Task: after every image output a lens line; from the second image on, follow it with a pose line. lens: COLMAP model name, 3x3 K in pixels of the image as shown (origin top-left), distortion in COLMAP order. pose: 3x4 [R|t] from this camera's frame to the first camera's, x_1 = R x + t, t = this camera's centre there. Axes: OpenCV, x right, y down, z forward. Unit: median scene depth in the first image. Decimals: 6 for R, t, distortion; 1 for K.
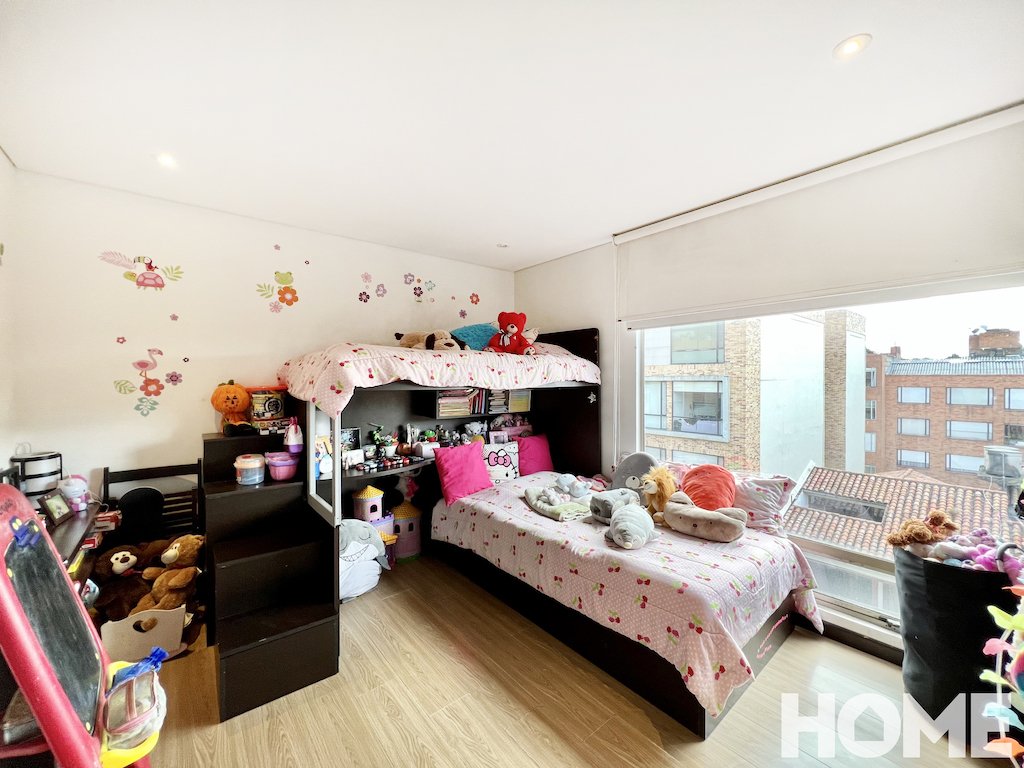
lens RADIAL K [[409.0, 0, 519.6], [0, 409.0, 381.3], [0, 0, 1]] dist [-0.000715, 0.001257]
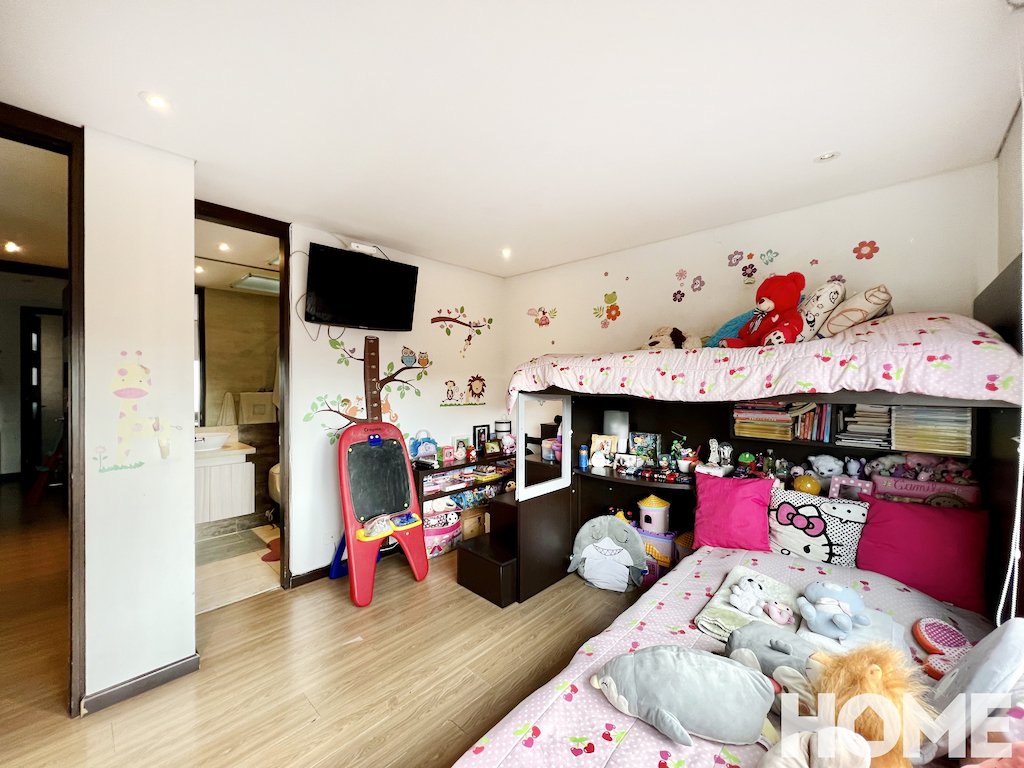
lens RADIAL K [[409.0, 0, 509.6], [0, 409.0, 383.1], [0, 0, 1]] dist [-0.000715, 0.001257]
pose [[0.124107, 0.007170, -0.992243, 0.504767], [-0.009262, 0.999939, 0.006067, -0.009889], [0.992226, 0.008437, 0.124166, 0.506821]]
